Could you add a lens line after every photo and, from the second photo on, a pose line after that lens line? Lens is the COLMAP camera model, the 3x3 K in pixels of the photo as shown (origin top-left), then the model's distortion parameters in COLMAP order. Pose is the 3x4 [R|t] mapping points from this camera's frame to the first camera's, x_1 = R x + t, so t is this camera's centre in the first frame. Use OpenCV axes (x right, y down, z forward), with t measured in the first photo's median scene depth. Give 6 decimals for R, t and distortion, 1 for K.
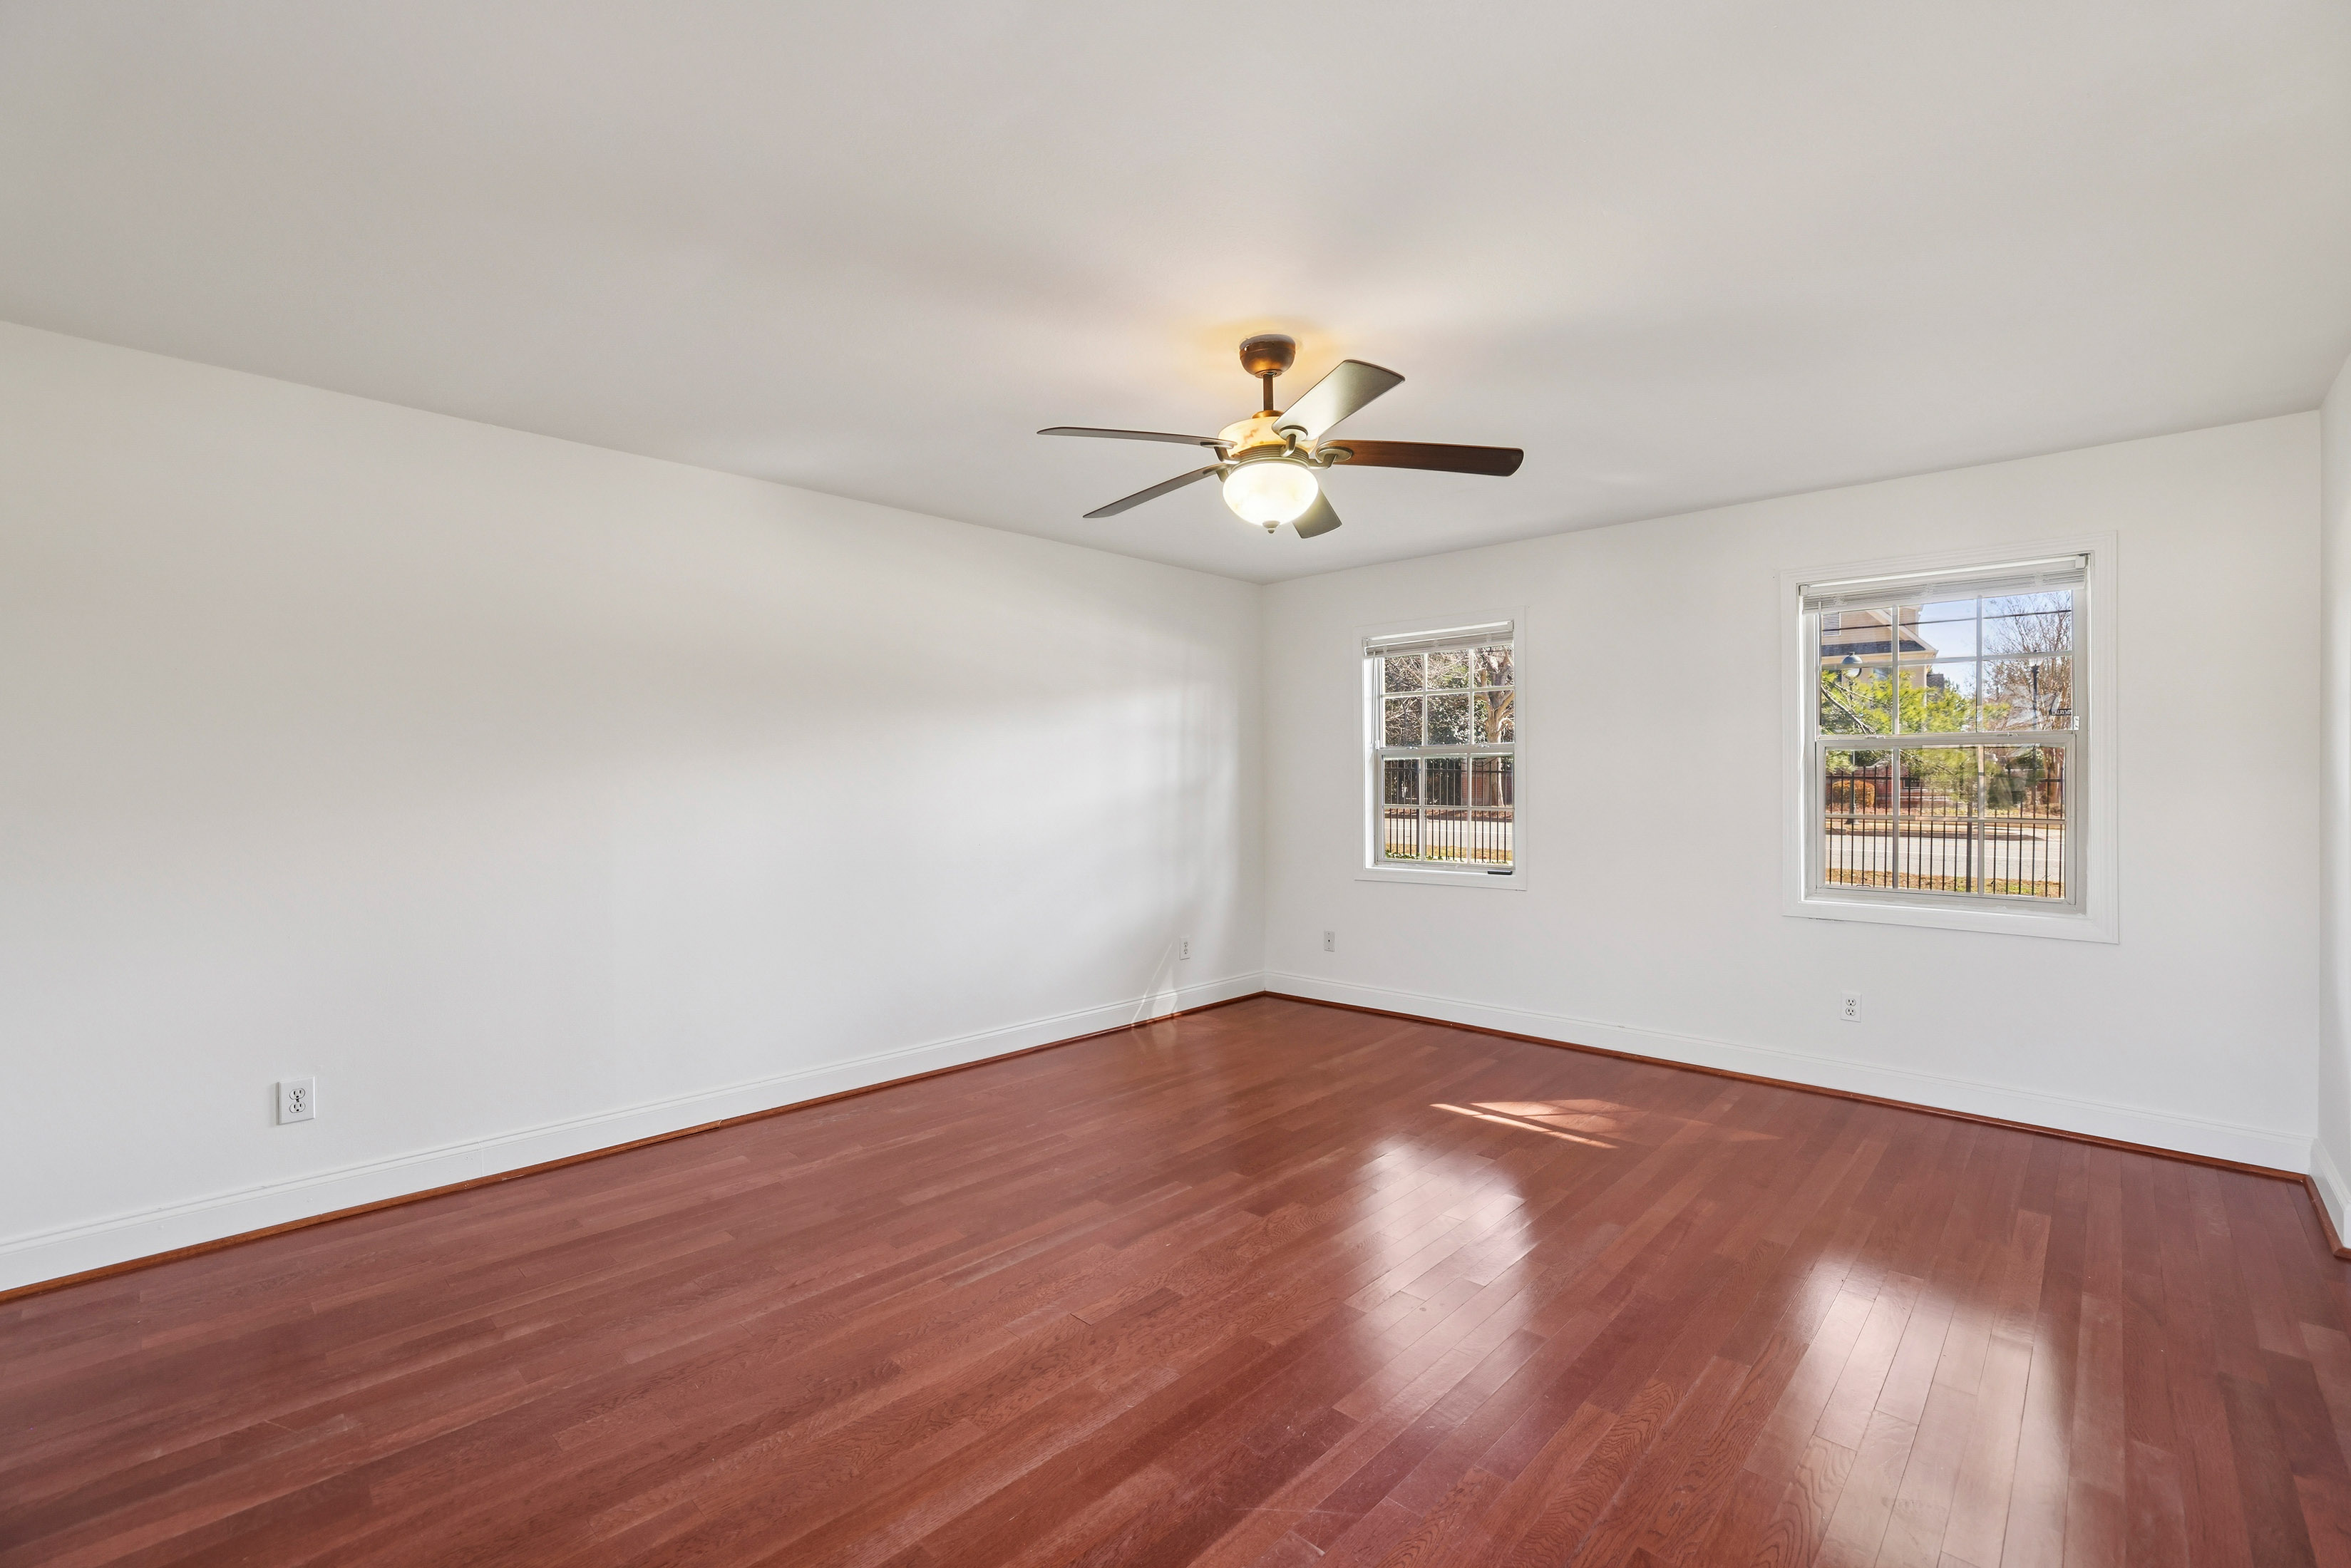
lens RADIAL K [[1001.9, 0, 1175.5], [0, 1001.9, 784.0], [0, 0, 1]] dist [-0.019378, 0.000016]
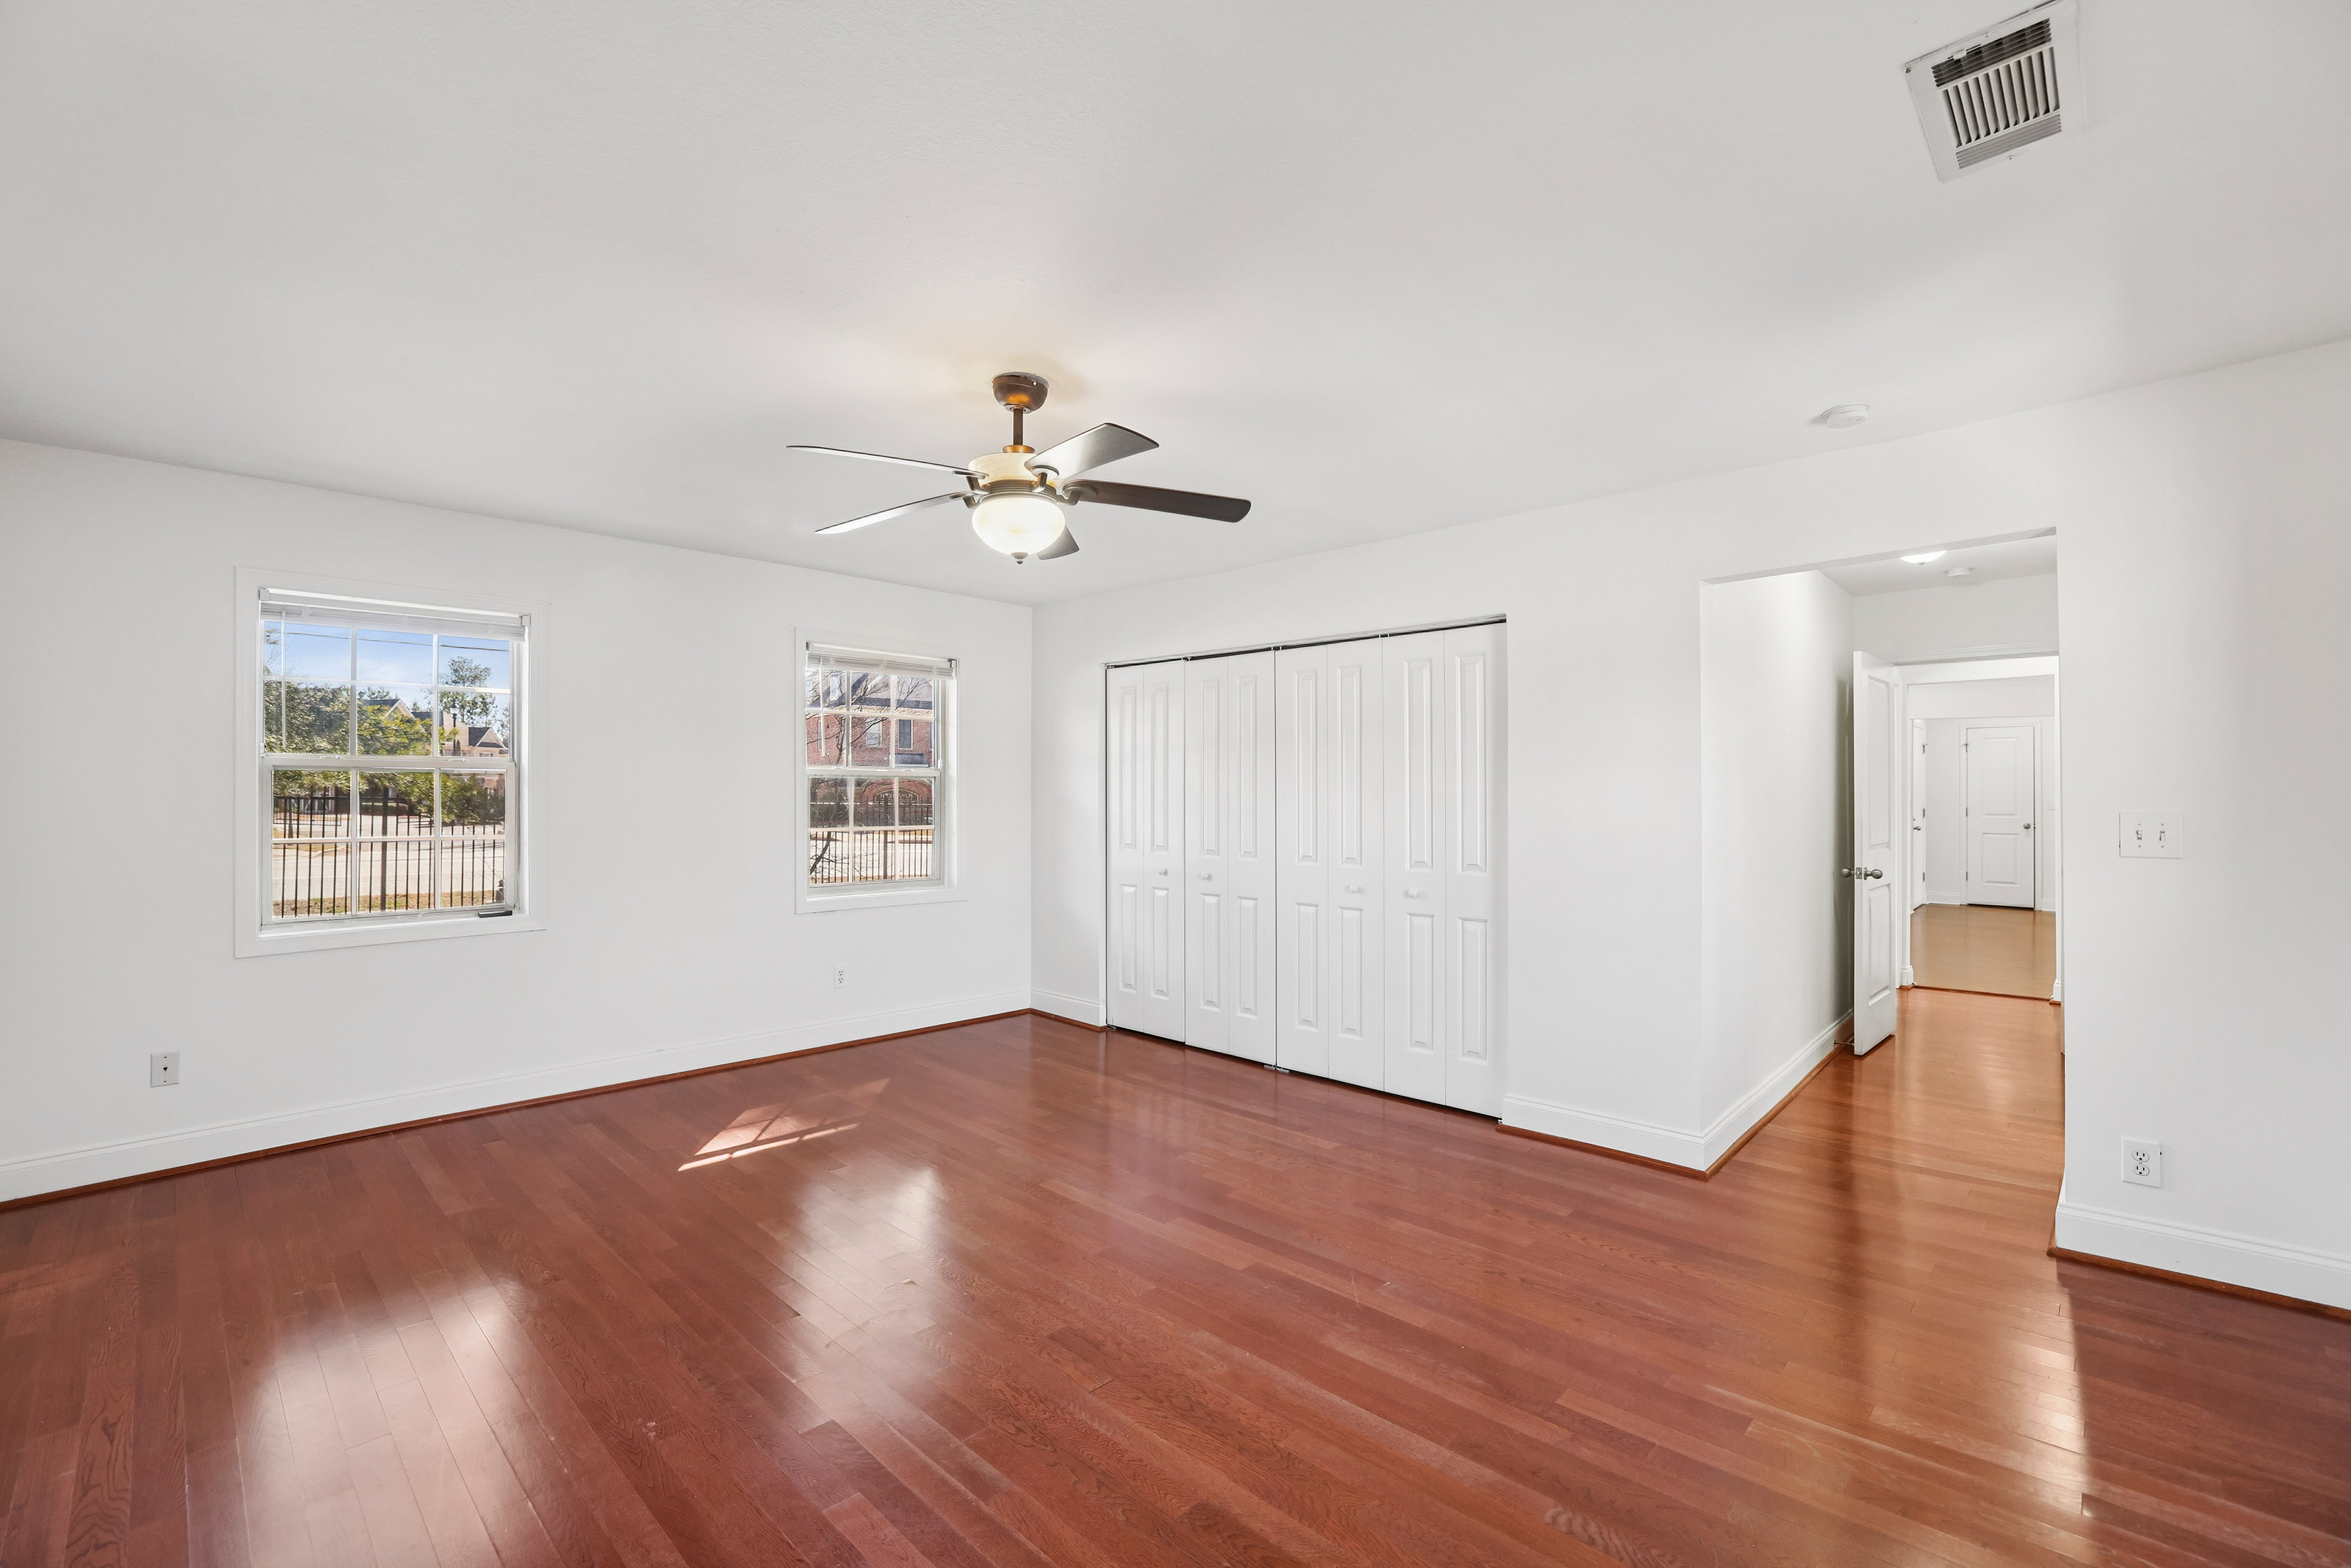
lens RADIAL K [[1006.0, 0, 1164.8], [0, 1006.0, 782.6], [0, 0, 1]] dist [-0.056052, 0.016227]
pose [[0.007068, 0.015117, 0.999861, -0.776223], [0.007750, 0.999855, -0.015172, -0.005002], [-0.999945, 0.007856, 0.006949, 0.710395]]
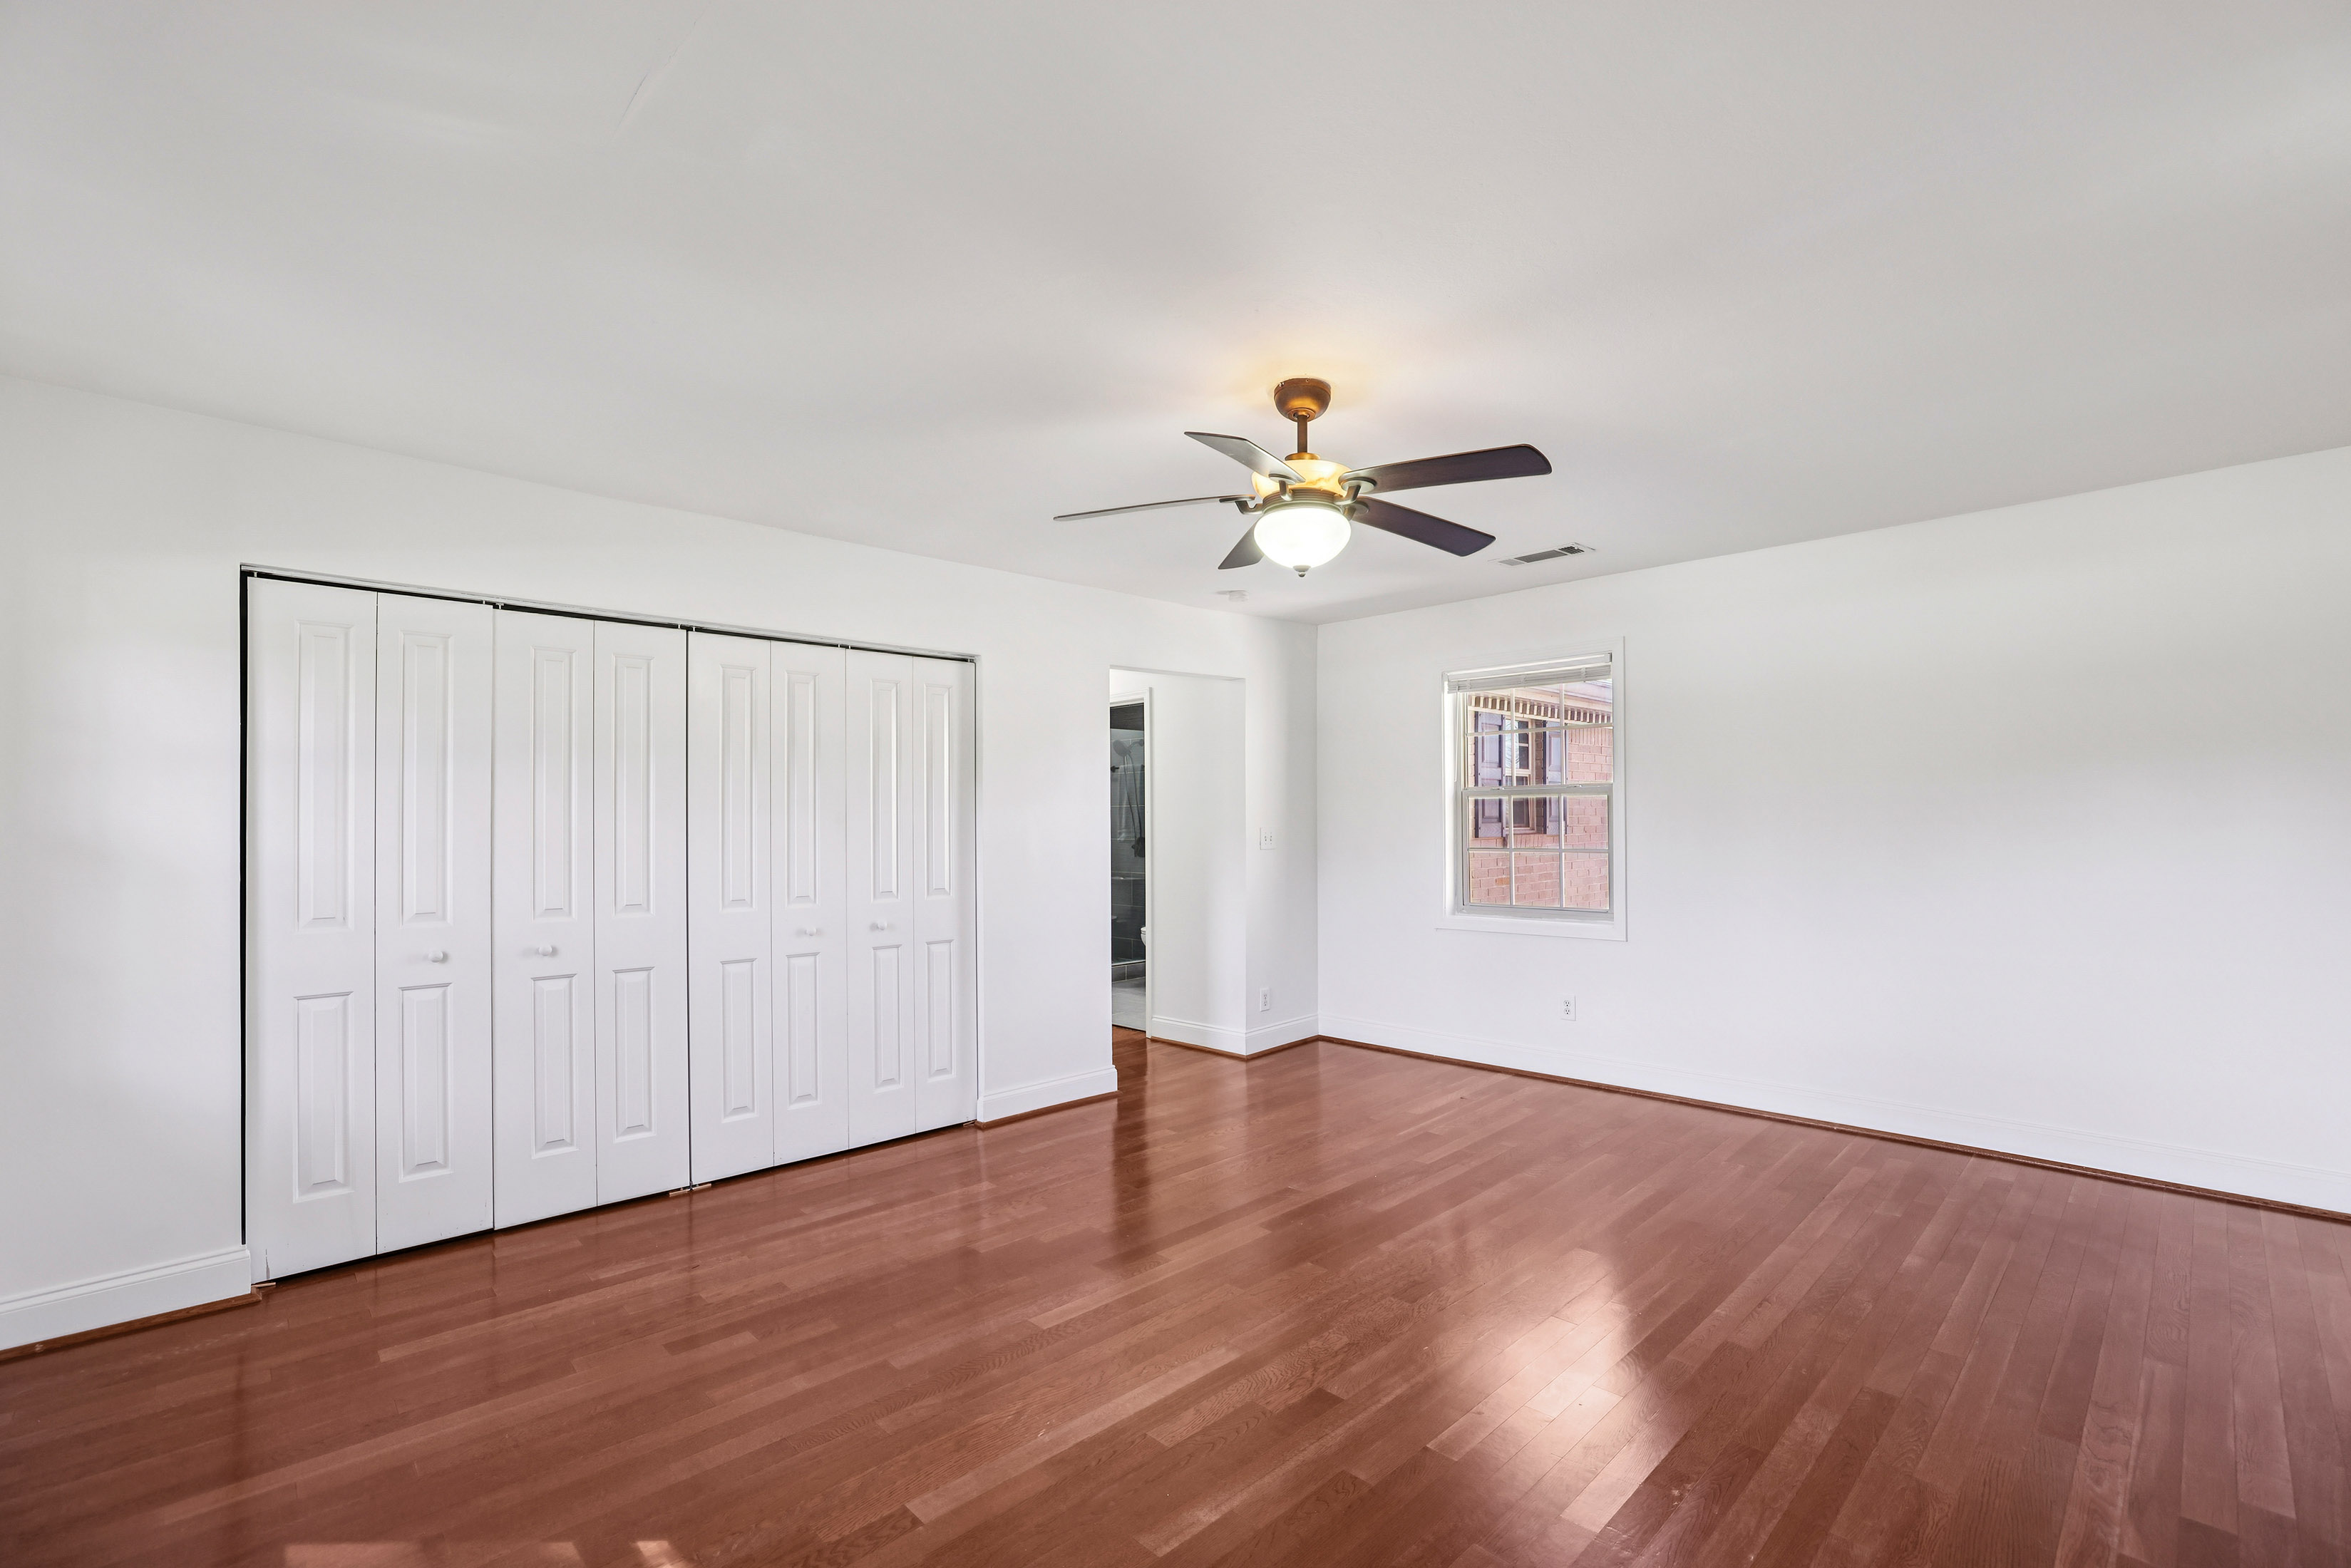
lens RADIAL K [[1019.1, 0, 1181.9], [0, 1019.1, 811.5], [0, 0, 1]] dist [-0.016540, 0.000344]
pose [[-0.998926, 0.011745, 0.044815, 0.144248], [0.011745, 0.999931, -0.000251, -0.015515], [-0.044815, 0.000275, -0.998995, 1.689241]]
